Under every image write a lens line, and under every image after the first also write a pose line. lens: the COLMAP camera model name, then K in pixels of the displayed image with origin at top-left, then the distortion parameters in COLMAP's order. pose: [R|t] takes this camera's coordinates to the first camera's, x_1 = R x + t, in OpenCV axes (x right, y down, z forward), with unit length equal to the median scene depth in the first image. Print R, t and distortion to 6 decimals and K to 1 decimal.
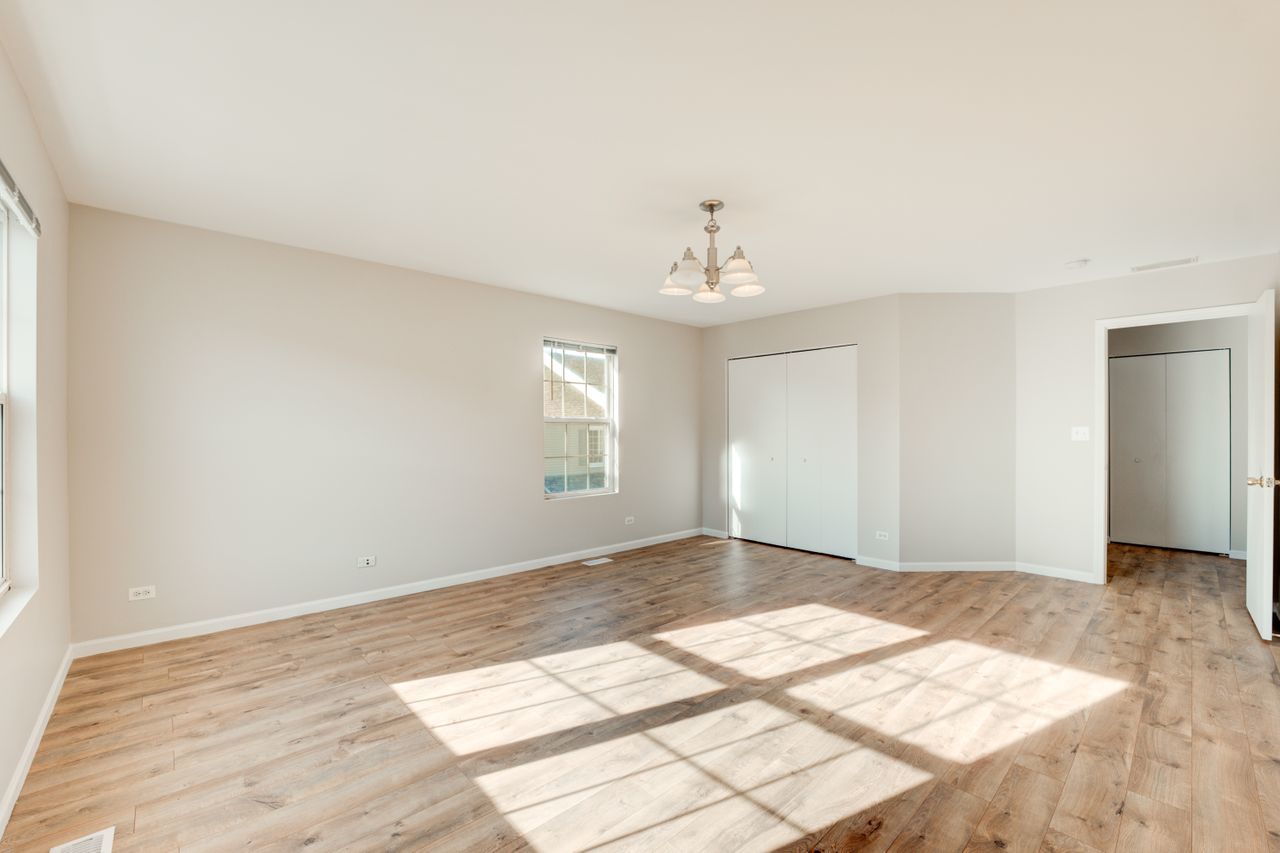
lens RADIAL K [[524.4, 0, 637.1], [0, 524.4, 431.5], [0, 0, 1]] dist [-0.022228, 0.000818]
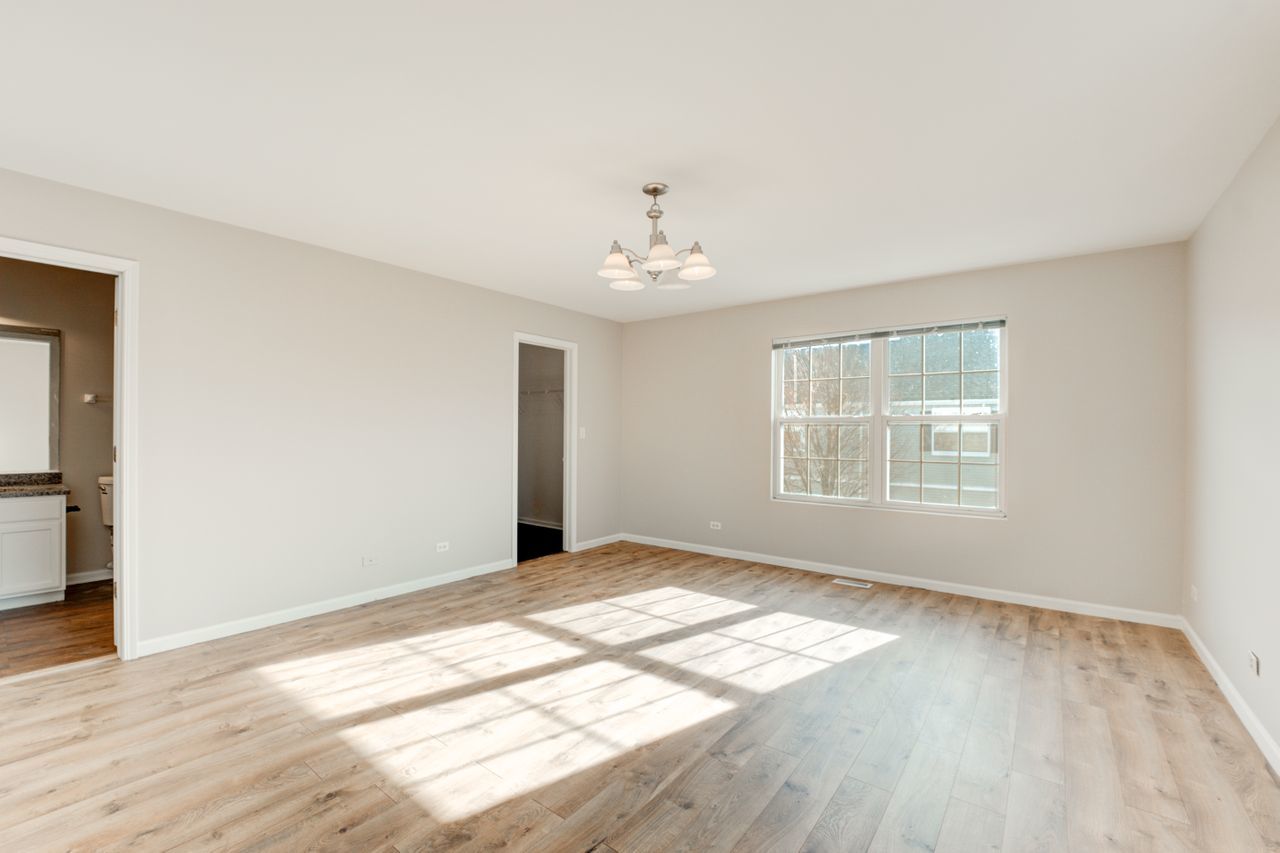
lens RADIAL K [[550.4, 0, 610.9], [0, 550.4, 427.5], [0, 0, 1]] dist [-0.022612, 0.000498]
pose [[-0.989536, -0.008309, -0.144046, 0.347757], [-0.008045, 0.999965, -0.002409, -0.004335], [0.144061, -0.001225, -0.989568, 1.890662]]
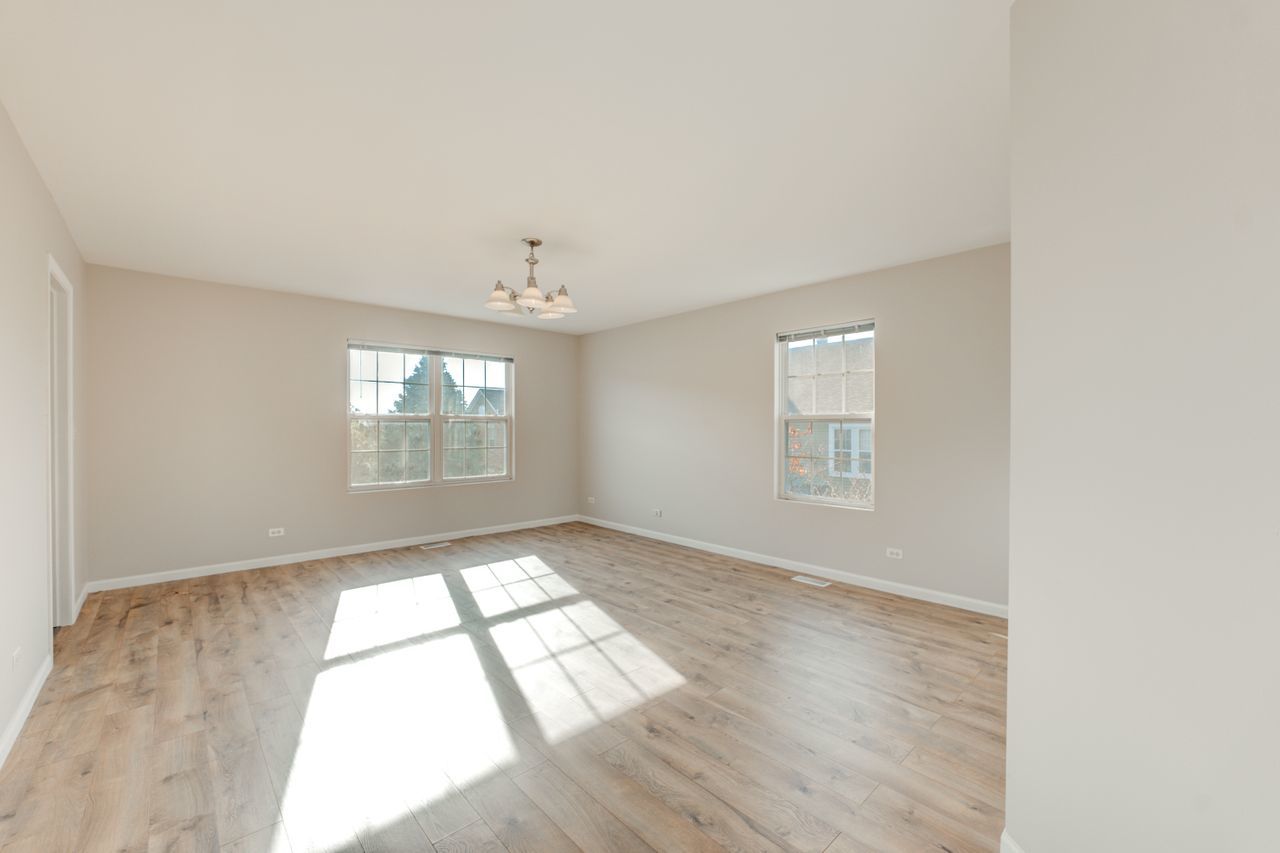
lens RADIAL K [[512.8, 0, 637.6], [0, 512.8, 426.6], [0, 0, 1]] dist [-0.004080, 0.000327]
pose [[-0.001488, -0.003357, -0.999993, 1.293148], [-0.004043, 0.999986, -0.003351, -0.002512], [0.999991, 0.004038, -0.001502, 1.205591]]
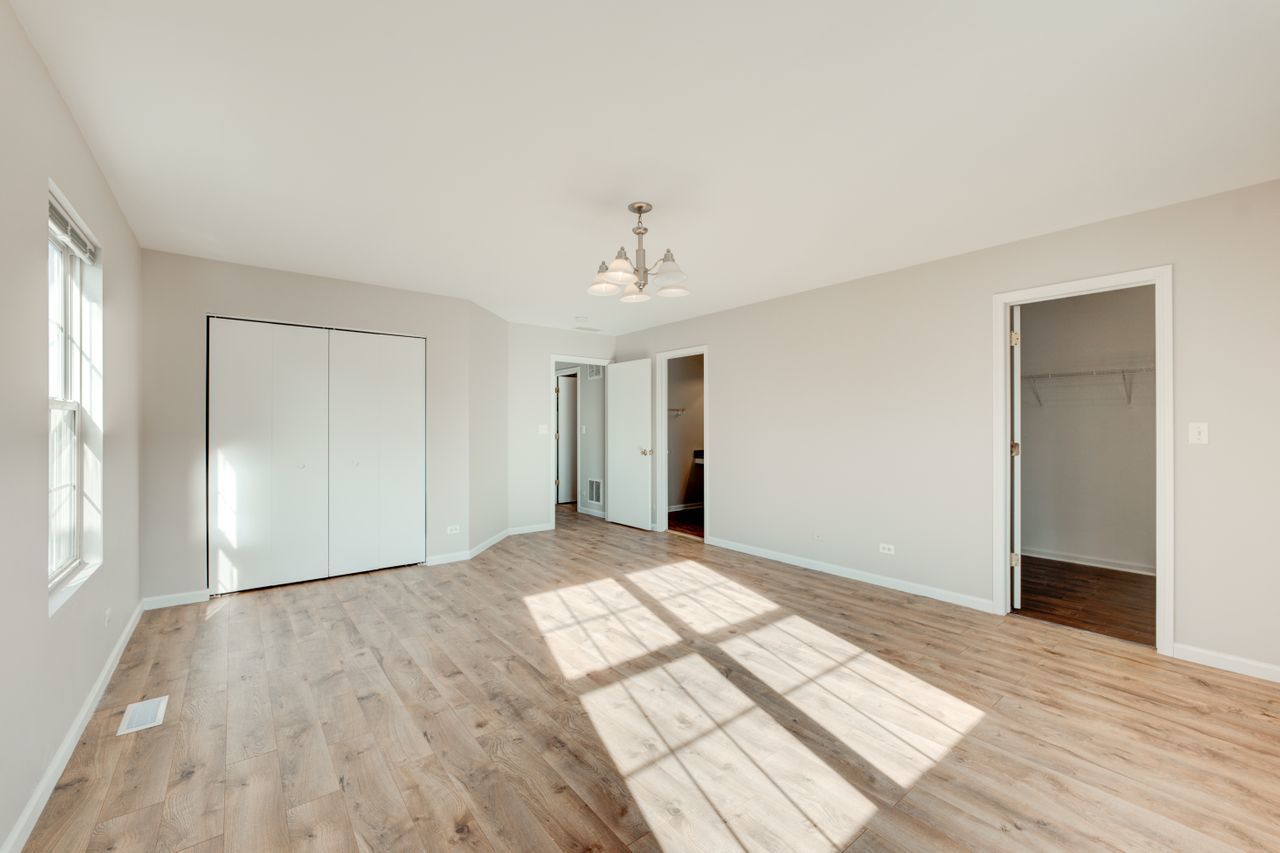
lens RADIAL K [[512.8, 0, 637.6], [0, 512.8, 426.6], [0, 0, 1]] dist [-0.004080, 0.000327]
pose [[0.077645, -0.000356, 0.996981, -0.823469], [0.002906, 0.999996, 0.000131, -0.005614], [-0.996977, 0.002887, 0.077646, 0.896598]]
